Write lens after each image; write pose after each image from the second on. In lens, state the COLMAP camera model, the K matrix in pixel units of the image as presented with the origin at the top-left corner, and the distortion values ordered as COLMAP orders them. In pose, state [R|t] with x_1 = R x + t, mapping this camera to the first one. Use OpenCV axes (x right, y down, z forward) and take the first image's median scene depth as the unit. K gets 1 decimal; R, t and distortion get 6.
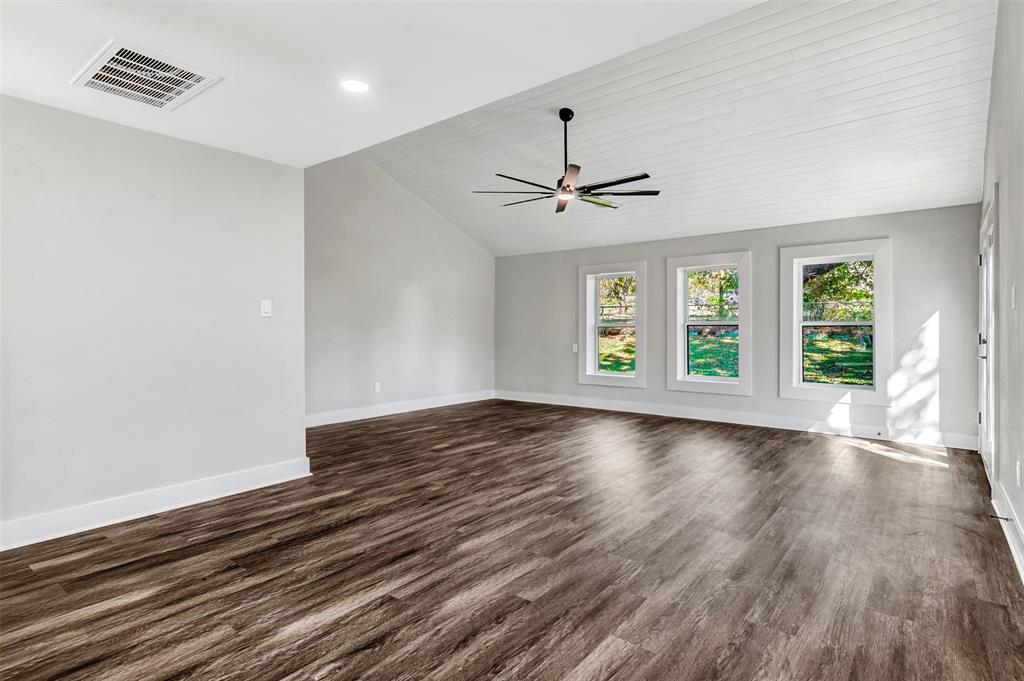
lens RADIAL K [[517.2, 0, 514.2], [0, 517.2, 324.9], [0, 0, 1]] dist [0.002706, 0.000414]
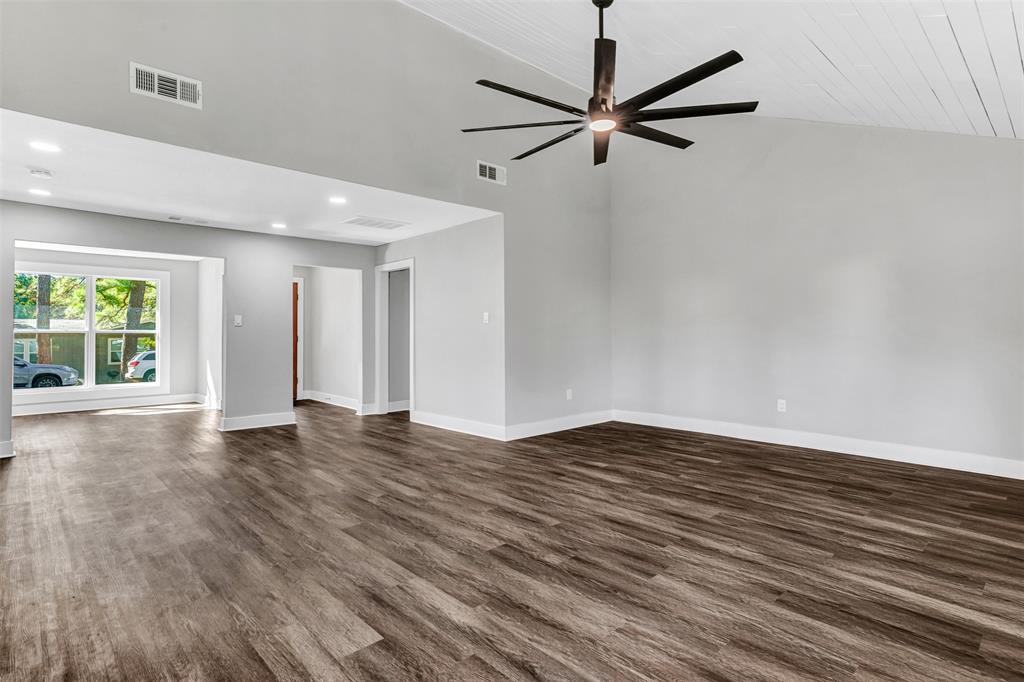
lens RADIAL K [[517.2, 0, 514.2], [0, 517.2, 325.4], [0, 0, 1]] dist [0.002706, 0.000414]
pose [[-0.141370, -0.013041, -0.989871, 0.934086], [0.009216, 0.999853, -0.014489, 0.011318], [0.989914, -0.011171, -0.141229, 1.228189]]
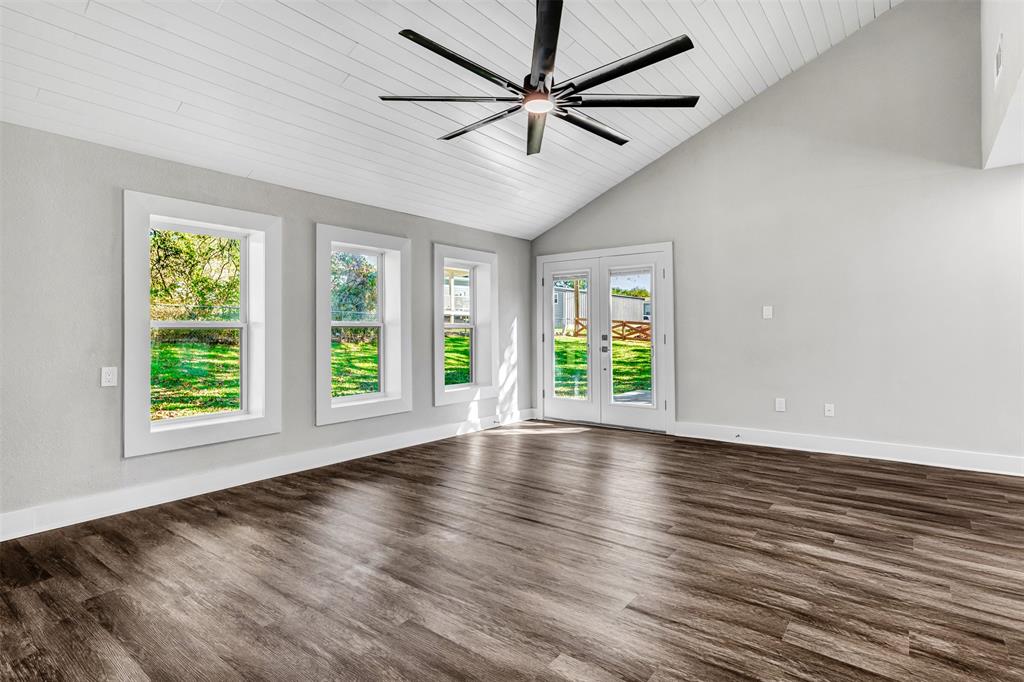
lens RADIAL K [[517.2, 0, 514.2], [0, 517.2, 325.4], [0, 0, 1]] dist [0.002706, 0.000414]
pose [[-0.006515, 0.013721, 0.999885, -0.605497], [-0.000322, 0.999906, -0.013723, 0.014681], [-0.999979, -0.000412, -0.006510, 1.299113]]
